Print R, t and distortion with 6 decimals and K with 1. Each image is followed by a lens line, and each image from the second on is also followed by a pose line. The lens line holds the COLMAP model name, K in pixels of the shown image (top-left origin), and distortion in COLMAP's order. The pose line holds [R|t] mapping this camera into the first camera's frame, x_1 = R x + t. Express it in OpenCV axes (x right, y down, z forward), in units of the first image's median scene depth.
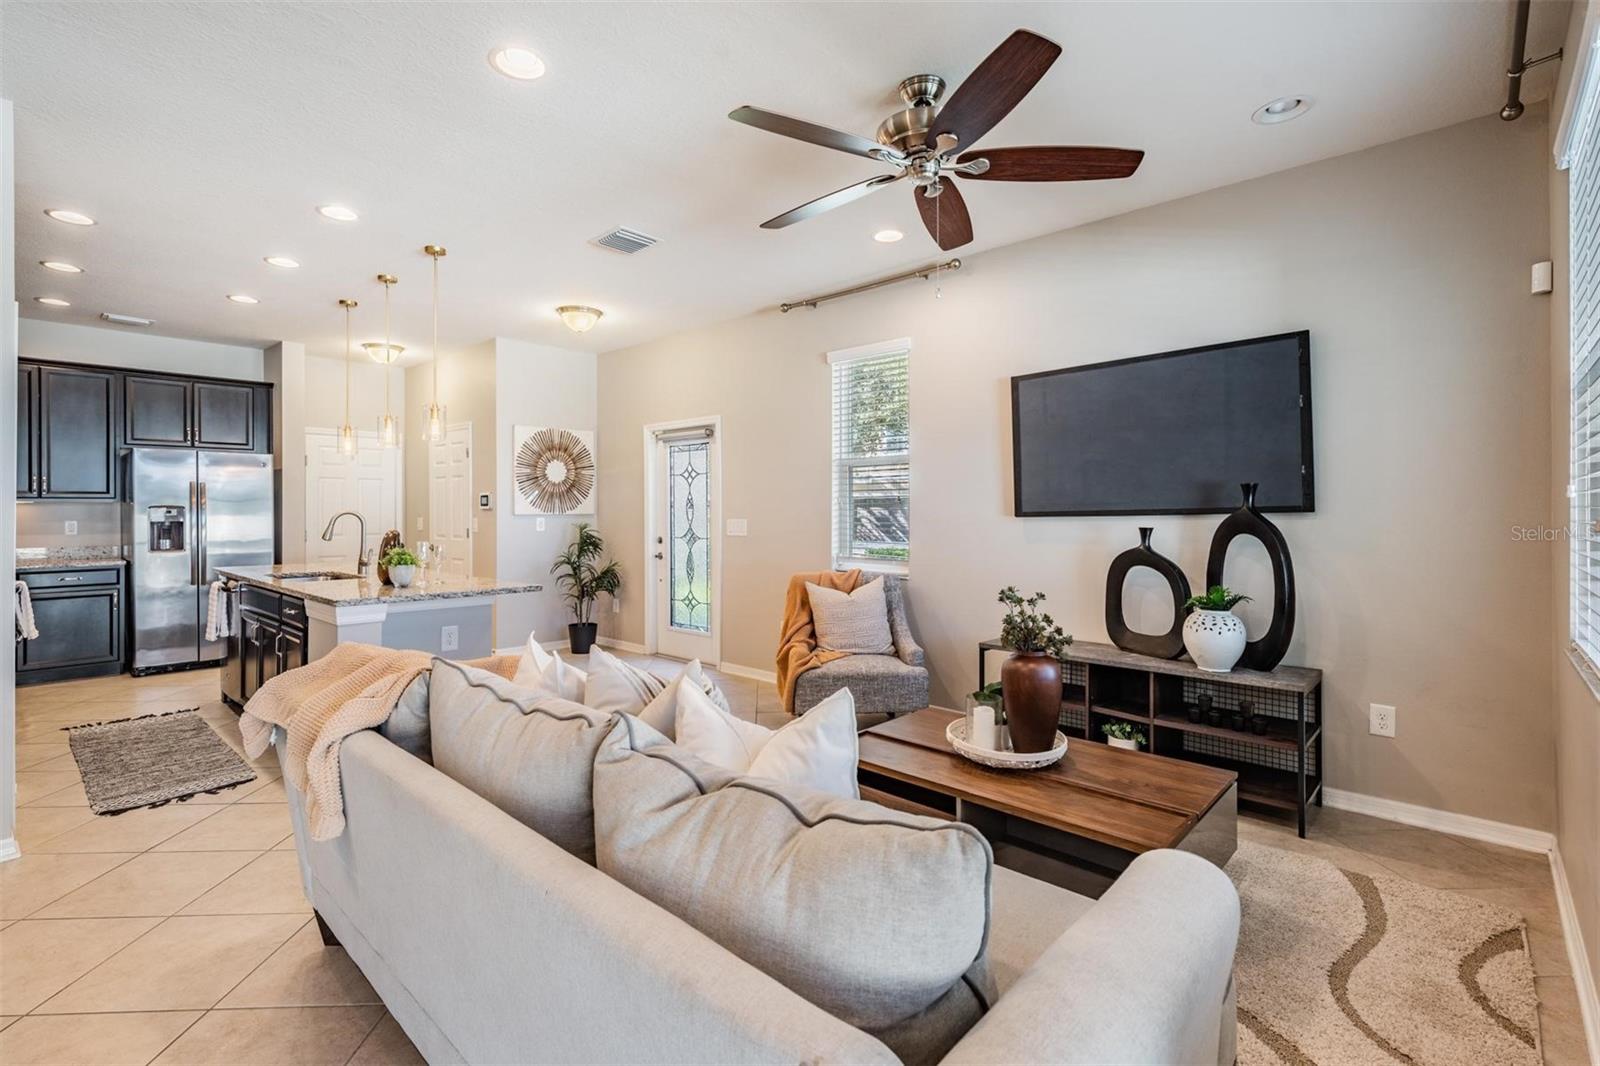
lens RADIAL K [[731.5, 0, 793.2], [0, 731.5, 511.0], [0, 0, 1]] dist [0.002512, -0.000703]
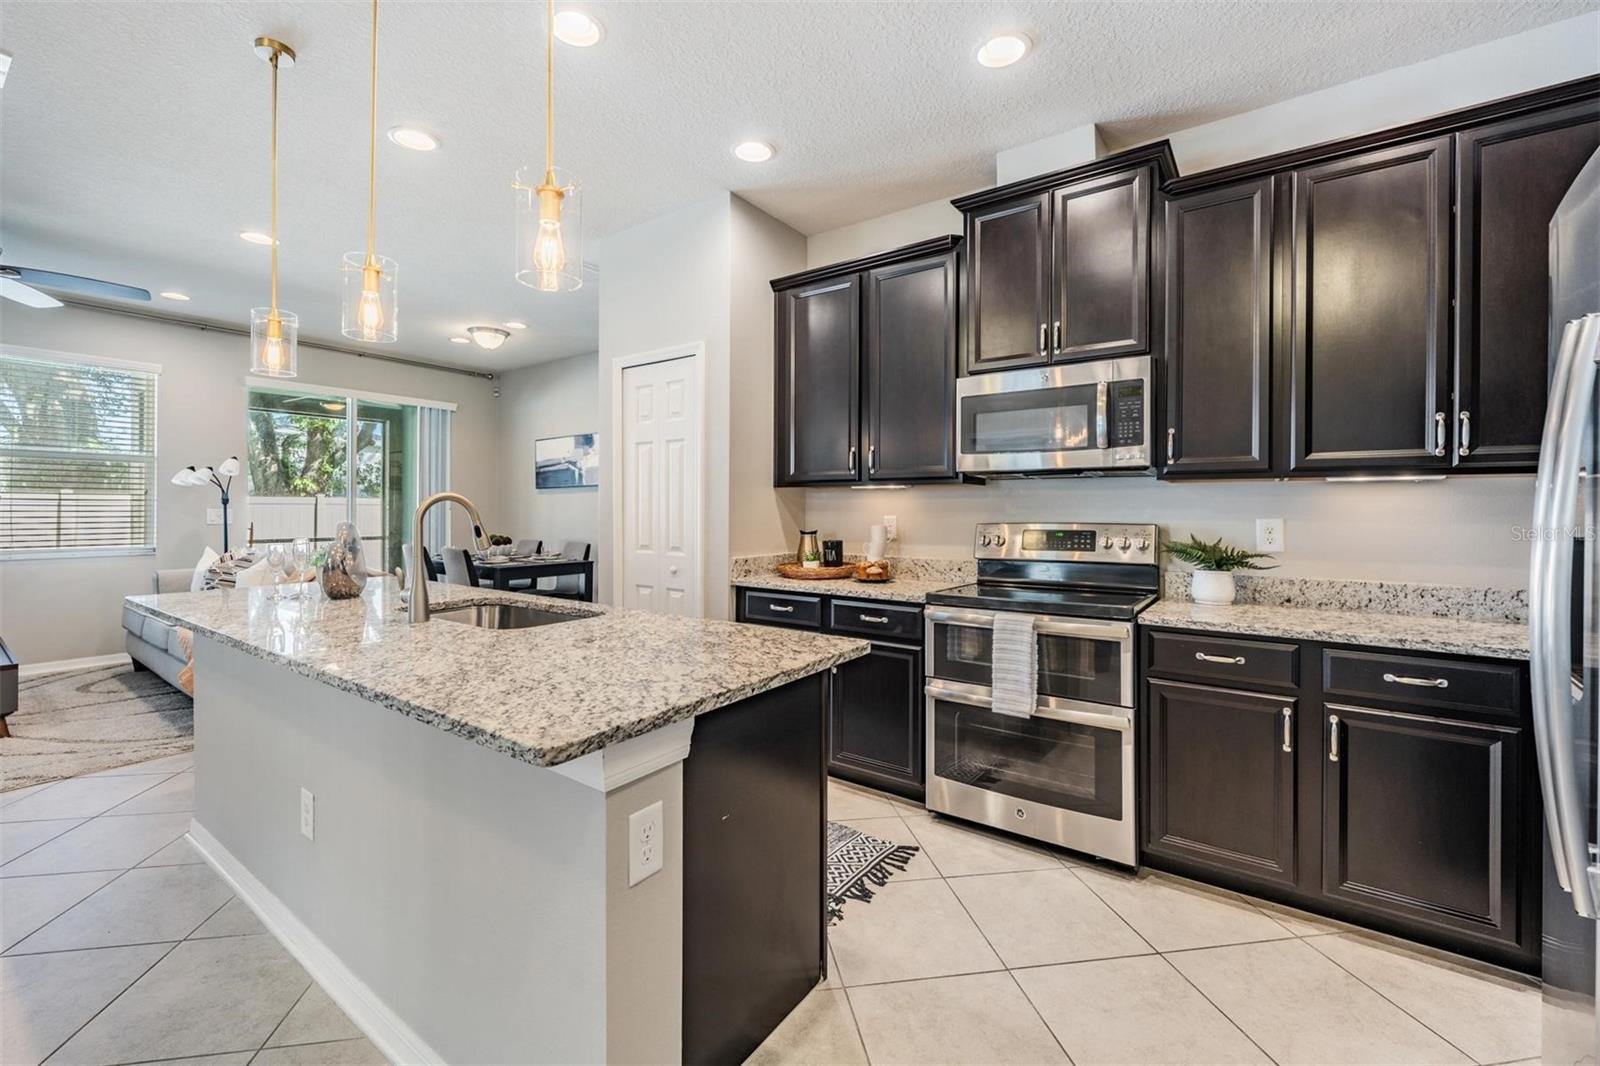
lens RADIAL K [[662.2, 0, 789.4], [0, 662.2, 508.9], [0, 0, 1]] dist [-0.001629, -0.000423]
pose [[-0.992899, -0.004386, -0.118877, -0.694374], [-0.004289, 0.999990, -0.001074, 0.008454], [0.118880, -0.000556, -0.992908, 1.305743]]
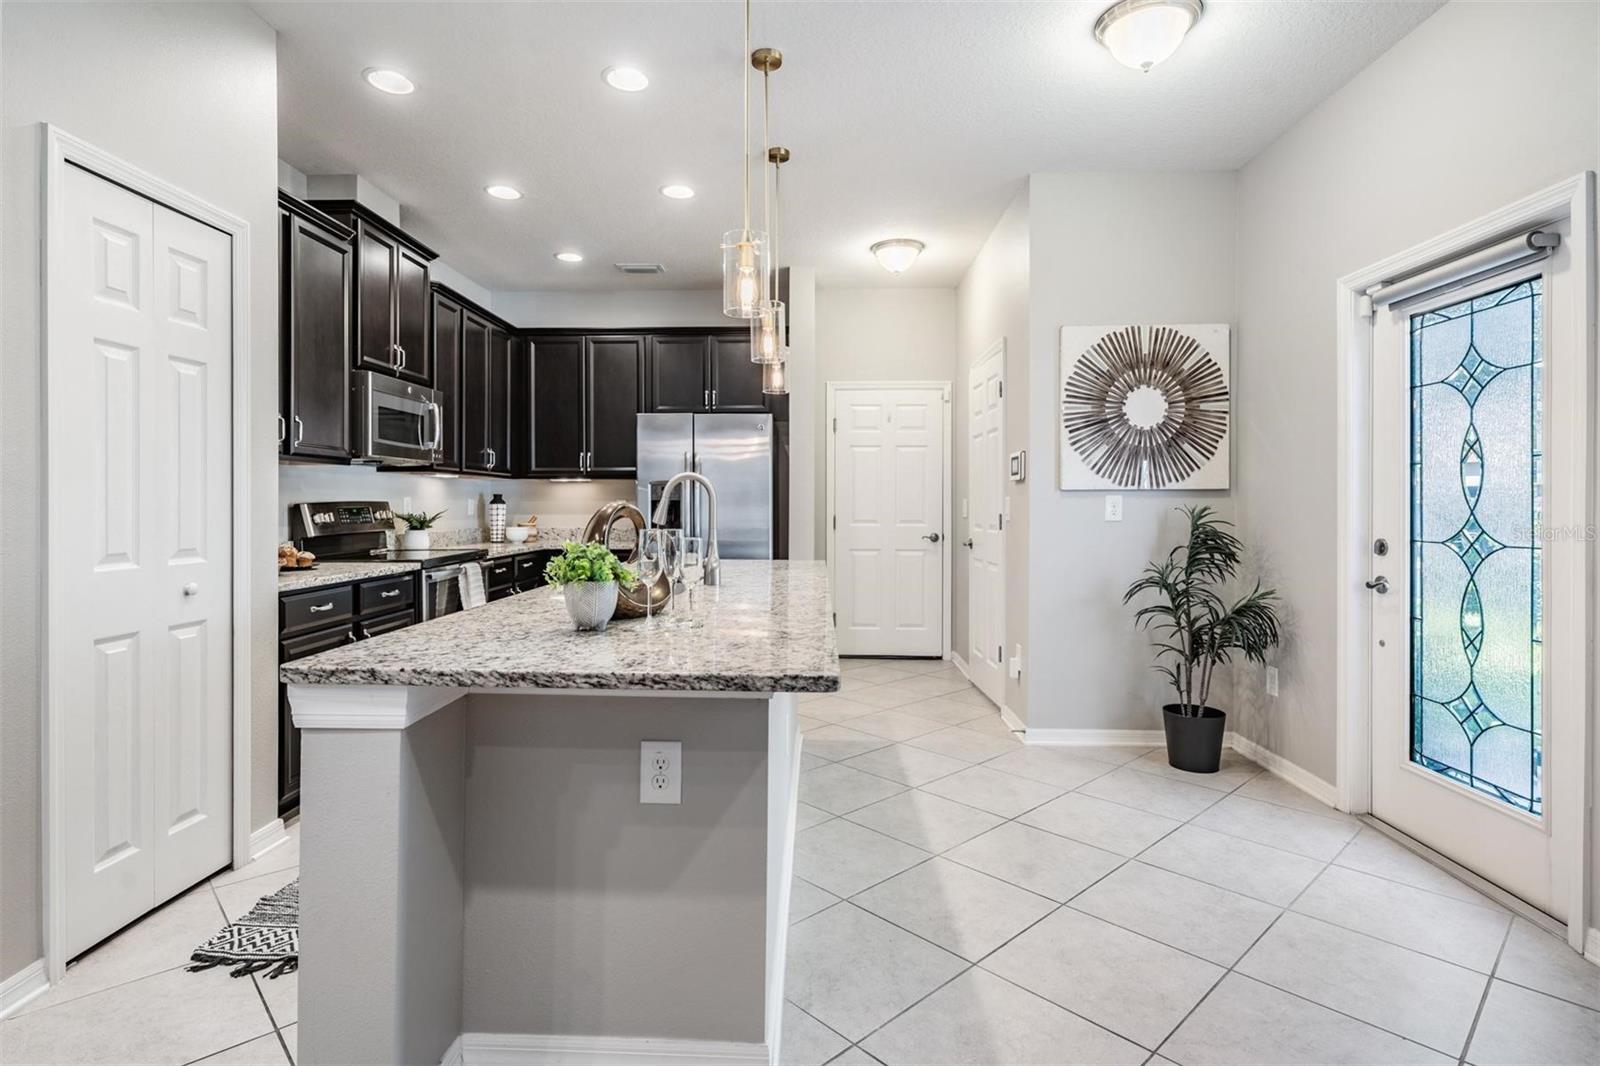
lens RADIAL K [[812.1, 0, 792.0], [0, 812.1, 507.3], [0, 0, 1]] dist [0.001248, -0.000055]
pose [[0.656196, 0.004675, -0.754576, -0.067222], [-0.002182, 0.999988, 0.004298, 0.020433], [0.754587, -0.001174, 0.656199, 0.565750]]
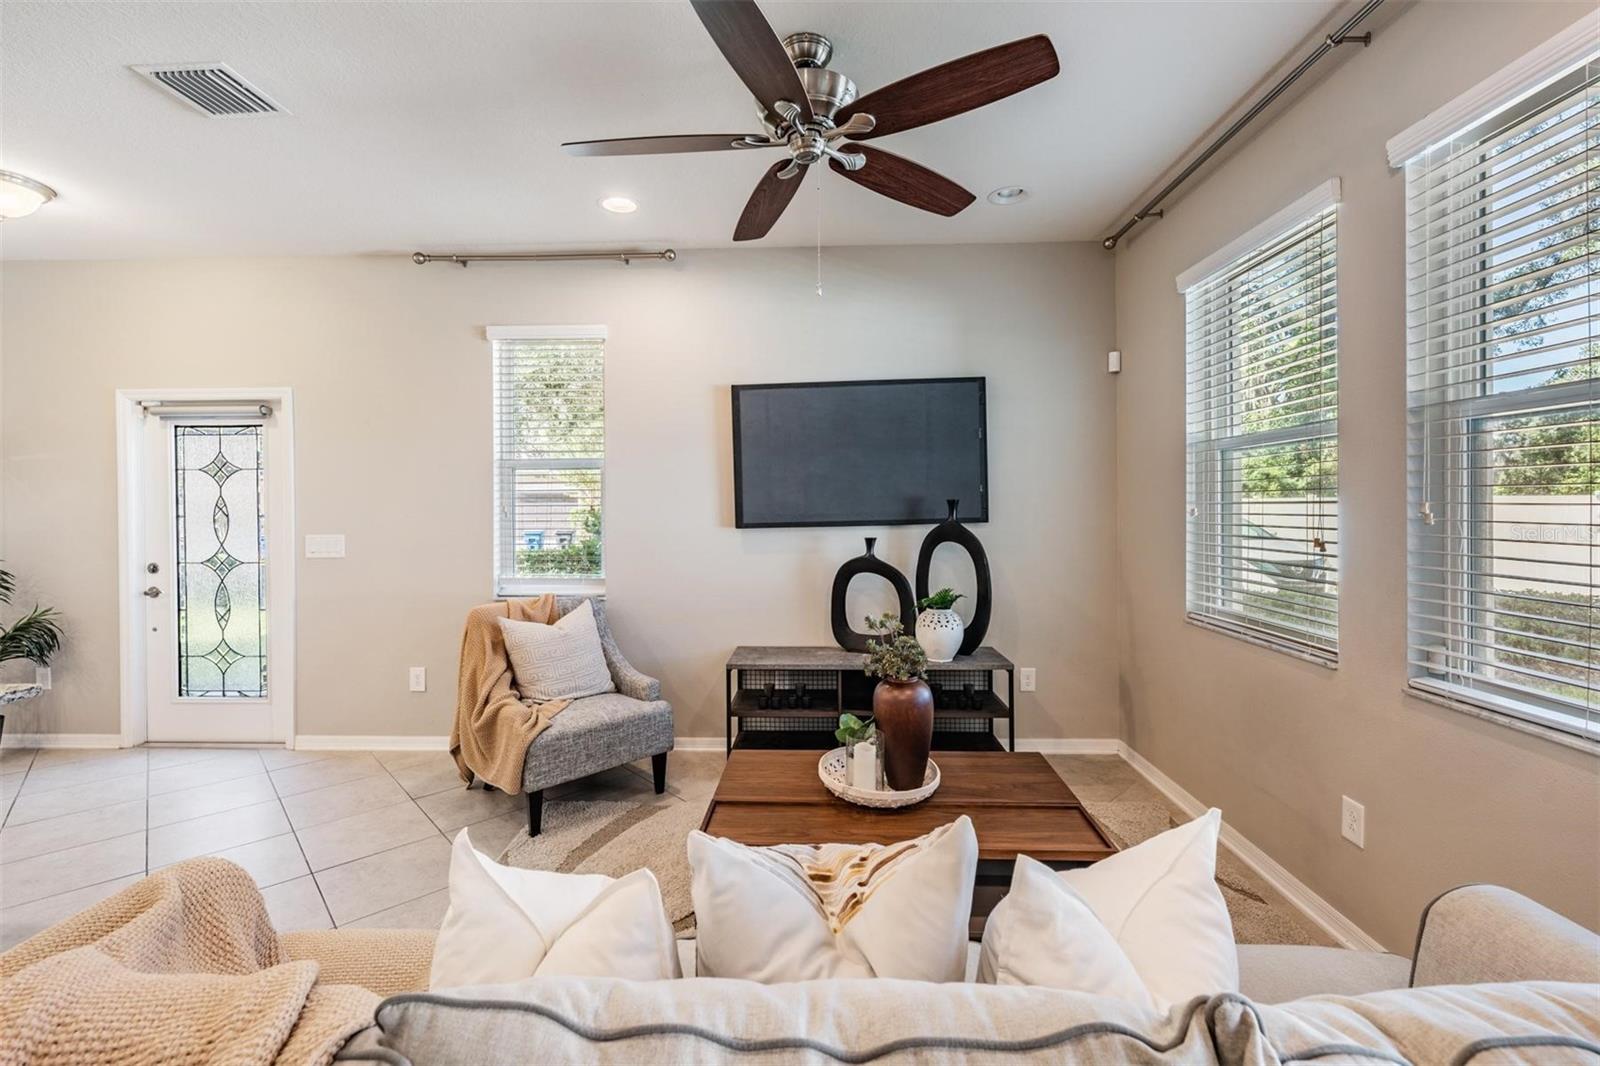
lens RADIAL K [[689.8, 0, 800.0], [0, 689.8, 507.8], [0, 0, 1]] dist [0.000892, 0.000029]
pose [[0.754238, -0.006807, 0.656566, -0.192658], [0.003656, 0.999974, 0.006167, -0.020257], [-0.656591, -0.002251, 0.754244, 0.198958]]
